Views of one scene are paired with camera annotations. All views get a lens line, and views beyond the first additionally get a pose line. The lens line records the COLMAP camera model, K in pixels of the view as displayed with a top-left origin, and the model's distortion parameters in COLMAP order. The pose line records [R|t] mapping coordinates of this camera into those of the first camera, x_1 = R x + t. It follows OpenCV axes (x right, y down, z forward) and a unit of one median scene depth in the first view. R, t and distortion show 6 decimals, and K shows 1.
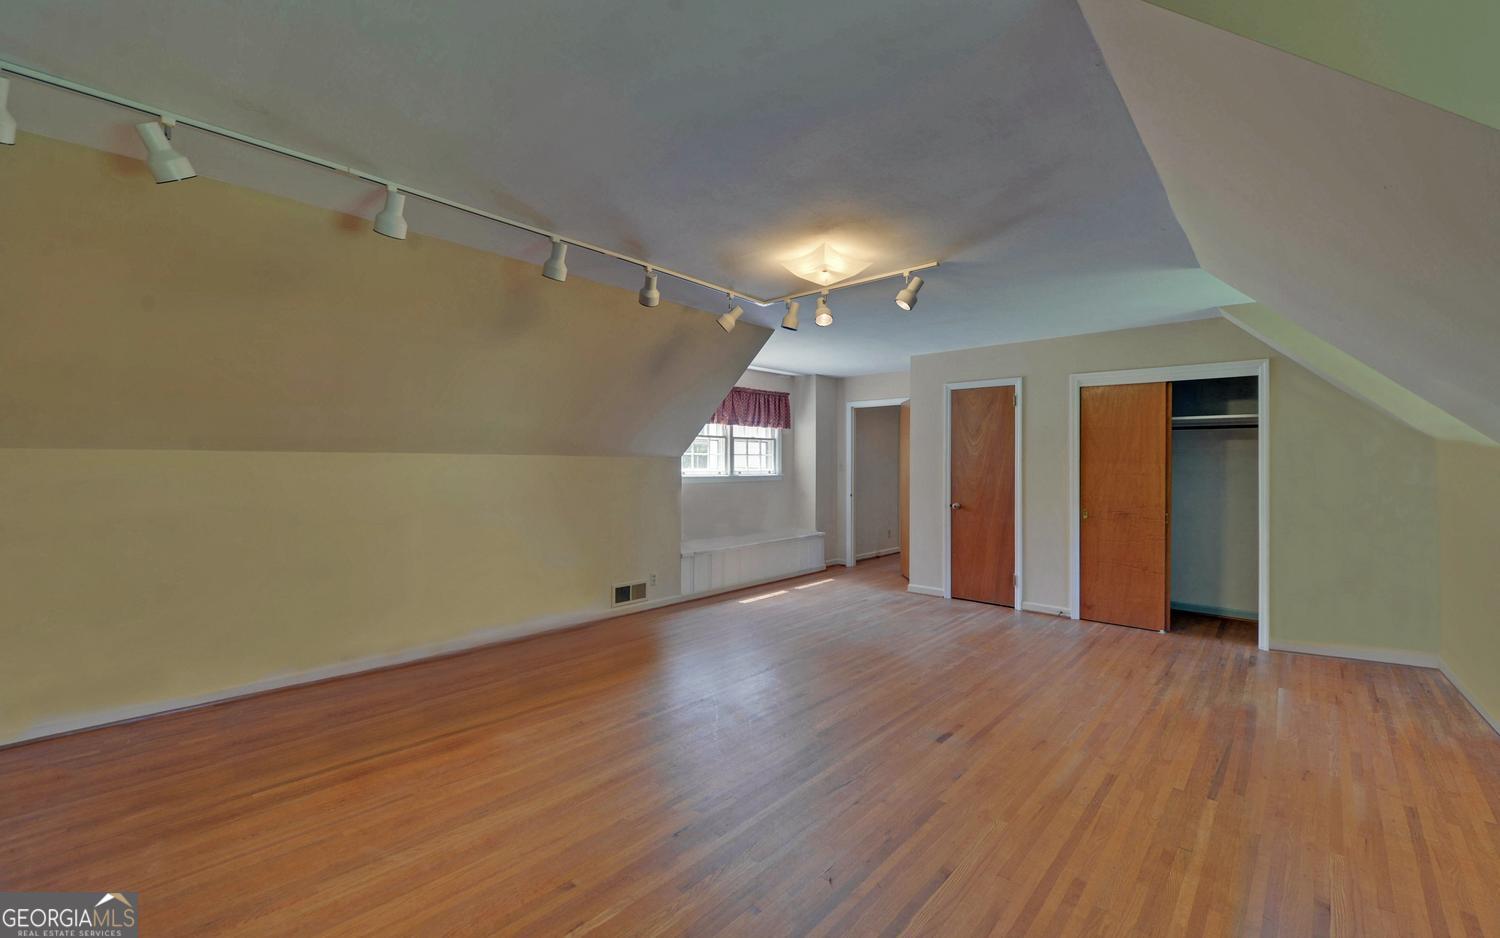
lens RADIAL K [[616.4, 0, 753.0], [0, 616.4, 459.9], [0, 0, 1]] dist [-0.017456, -0.000028]
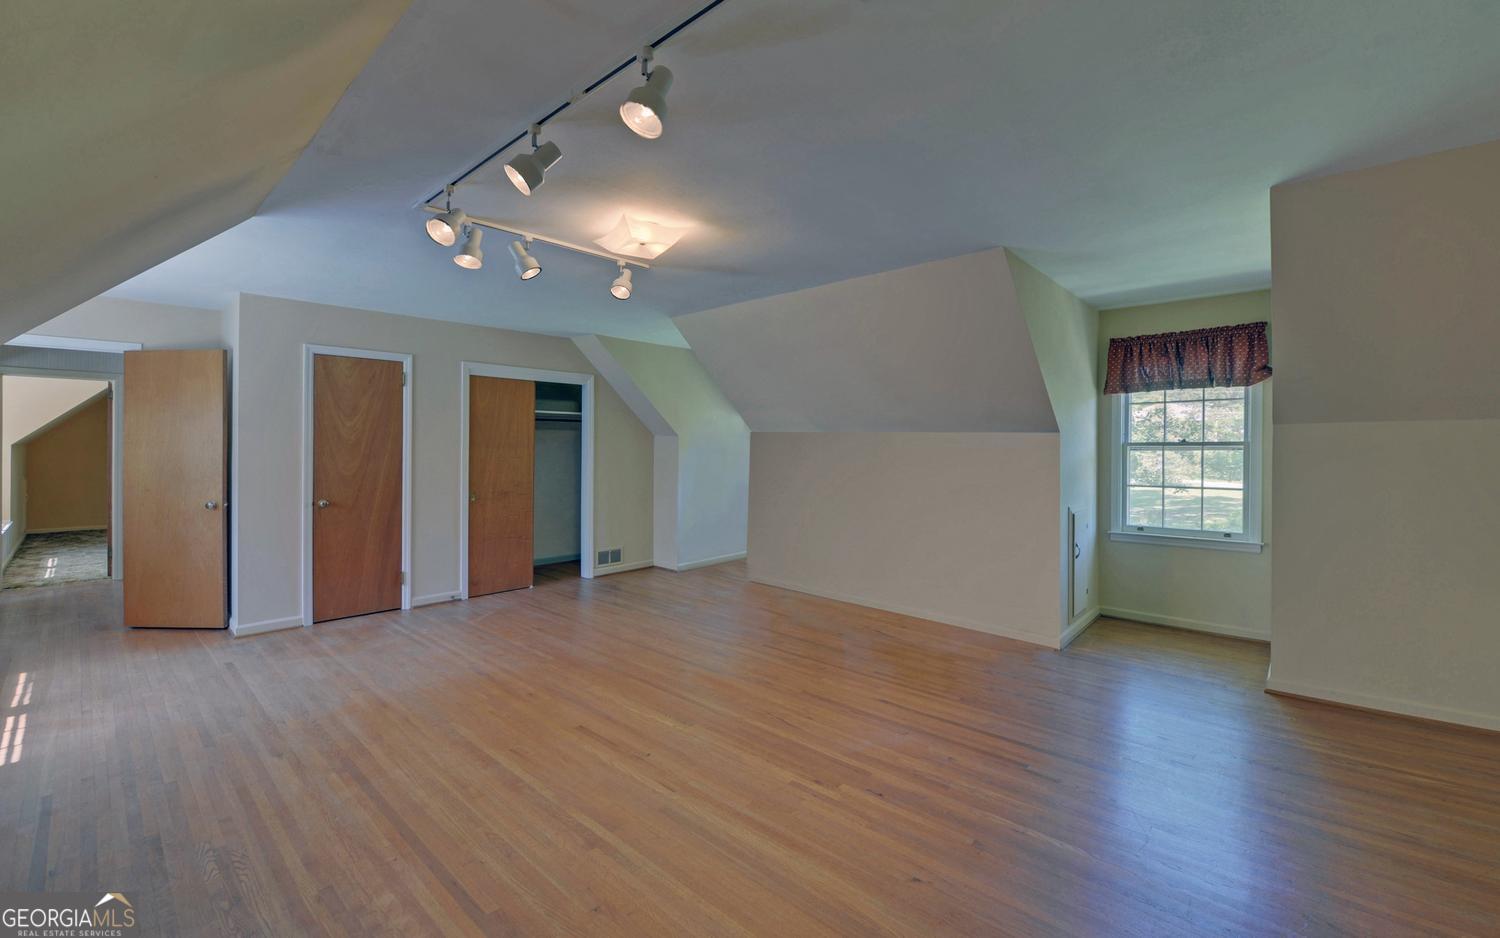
lens RADIAL K [[616.4, 0, 753.0], [0, 616.4, 459.9], [0, 0, 1]] dist [-0.017456, -0.000028]
pose [[-0.002654, -0.024006, 0.999708, -0.515148], [-0.007063, 0.999687, 0.023987, -0.003491], [-0.999972, -0.006998, -0.002823, 0.528141]]
